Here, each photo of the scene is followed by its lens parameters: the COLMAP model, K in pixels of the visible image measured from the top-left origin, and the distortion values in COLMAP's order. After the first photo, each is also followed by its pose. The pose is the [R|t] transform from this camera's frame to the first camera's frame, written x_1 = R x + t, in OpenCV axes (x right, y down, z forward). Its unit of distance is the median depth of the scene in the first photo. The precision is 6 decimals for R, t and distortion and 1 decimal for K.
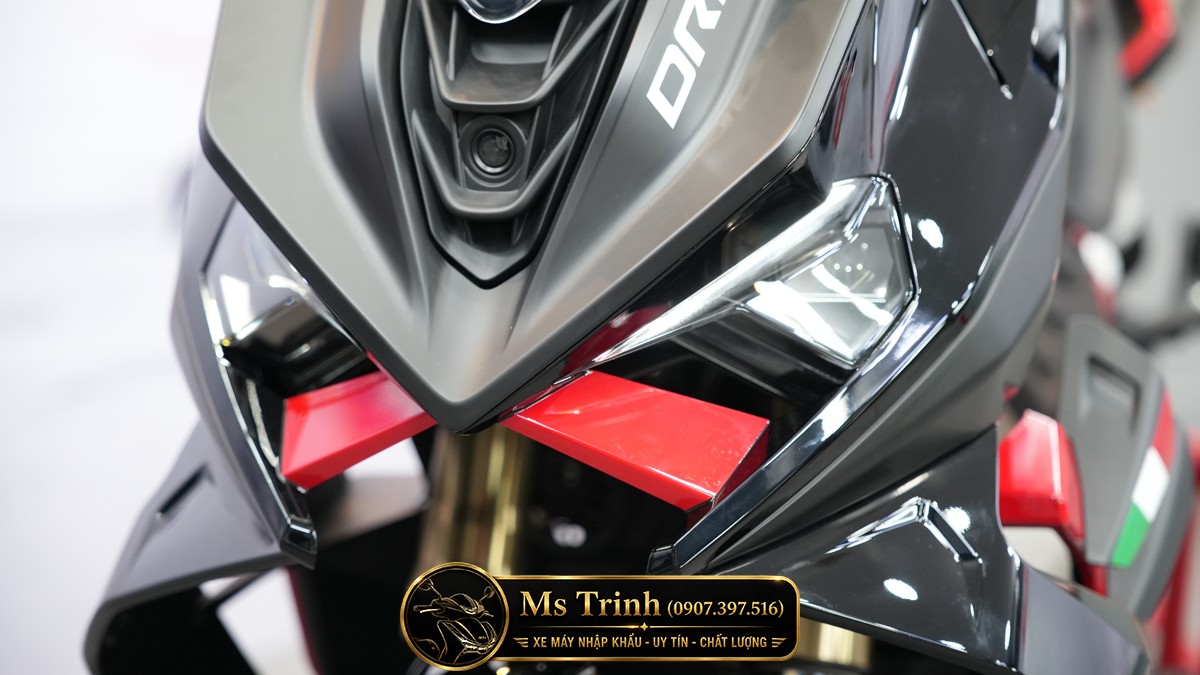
lens RADIAL K [[2294.3, 0, 598.0], [0, 2294.3, 337.2], [0, 0, 1]] dist [0.366117, 0.000000]
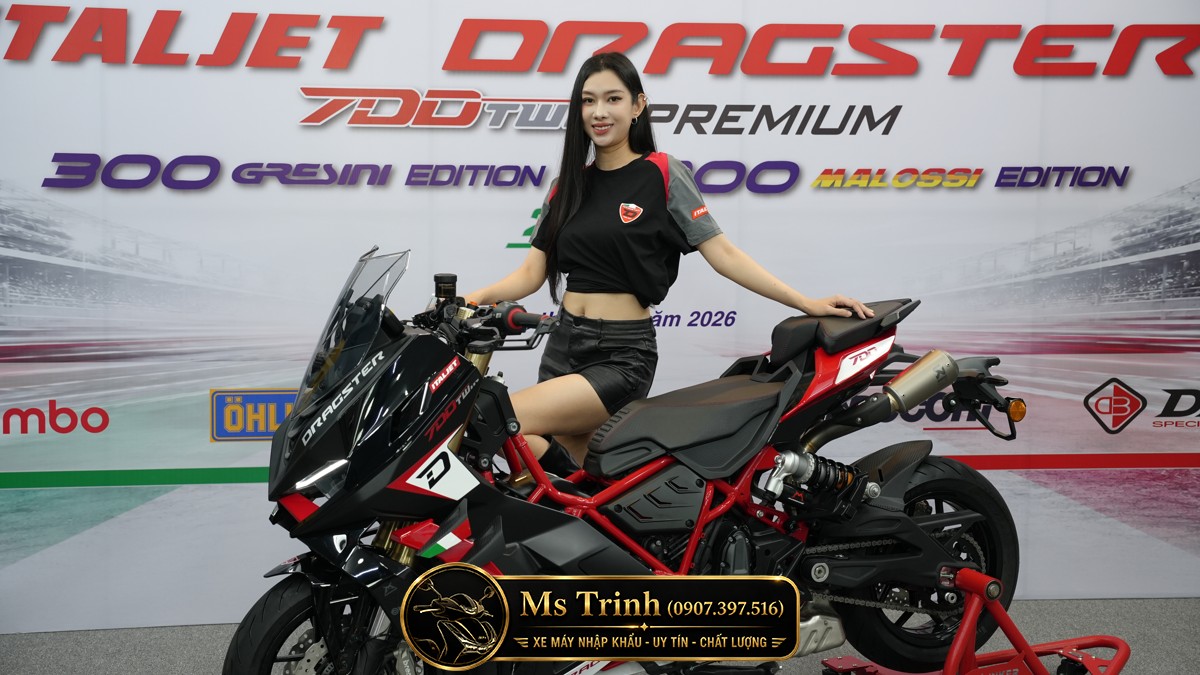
lens RADIAL K [[1624.7, 0, 584.6], [0, 1624.7, 344.2], [0, 0, 1]] dist [0.203177, 0.000000]
pose [[0.648157, 0.078334, -0.757467, 3.009823], [-0.097592, 0.995038, 0.019394, -0.427794], [0.755227, 0.061352, 0.652585, -0.835730]]
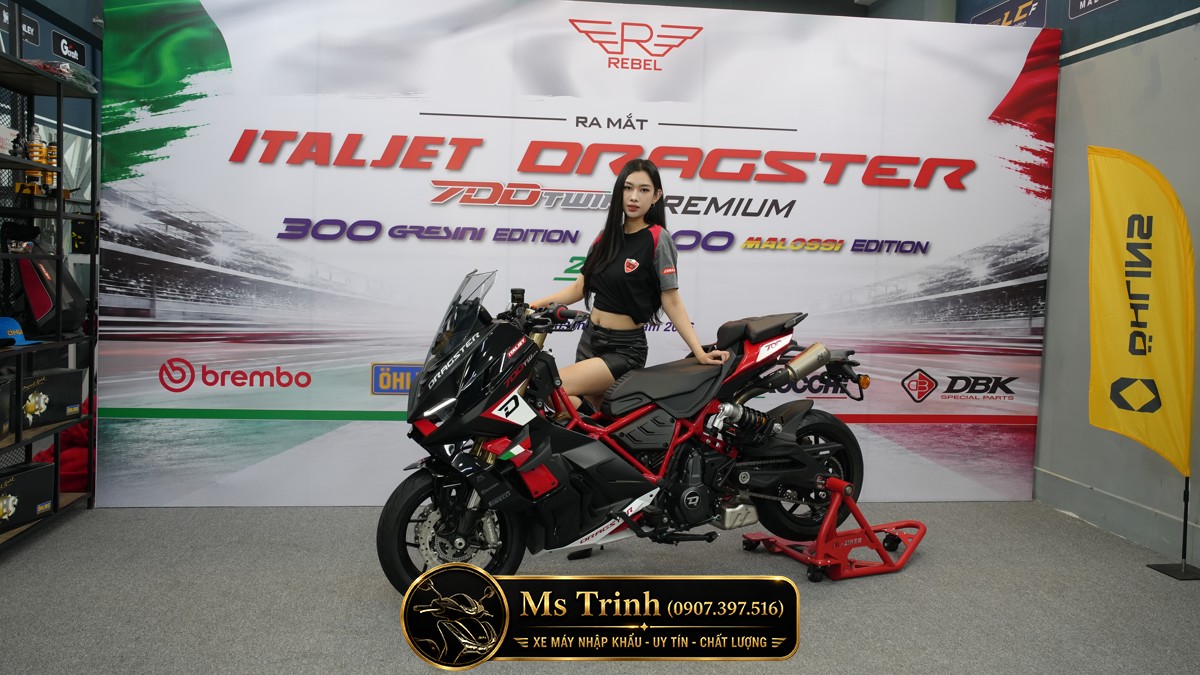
lens RADIAL K [[991.0, 0, 593.0], [0, 991.0, 338.3], [0, 0, 1]] dist [-0.014854, 0.050552]
pose [[0.646541, 0.072503, -0.759426, 2.953815], [-0.118882, 0.992888, -0.006419, -0.308497], [0.753560, 0.094433, 0.650562, -0.818152]]
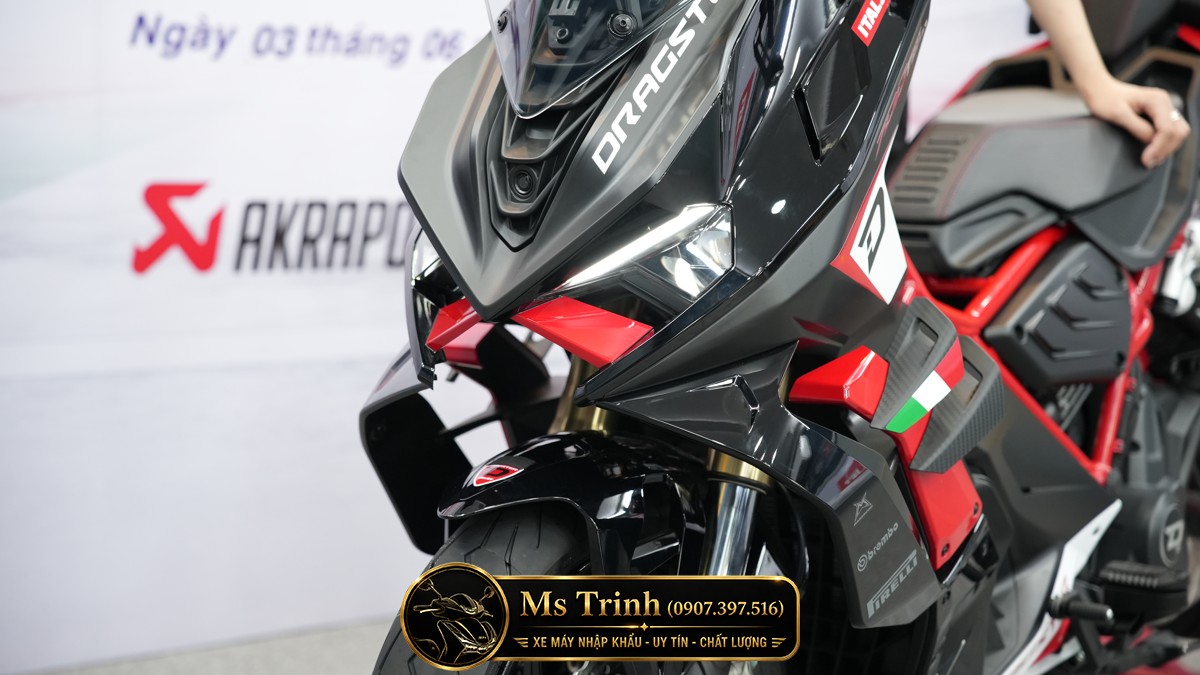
lens RADIAL K [[2294.3, 0, 598.2], [0, 2294.3, 339.3], [0, 0, 1]] dist [0.366117, 0.000000]
pose [[0.951749, 0.056653, -0.301603, 0.617397], [-0.063623, 0.997885, -0.013330, 0.075293], [0.300209, 0.031876, 0.953341, -0.854834]]
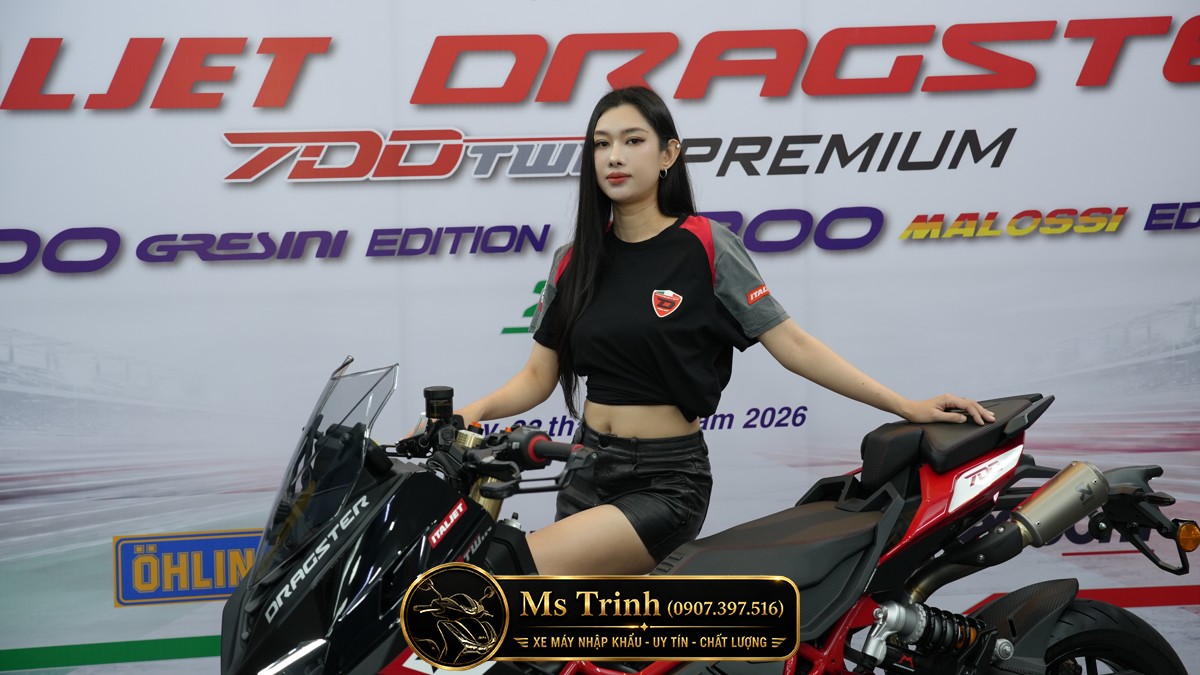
lens RADIAL K [[2294.3, 0, 593.1], [0, 2294.3, 360.1], [0, 0, 1]] dist [0.366117, 0.000000]
pose [[0.660555, 0.042664, -0.749565, 3.193751], [-0.064353, 0.997927, 0.000089, -0.551414], [0.748015, 0.048178, 0.661931, -1.144694]]
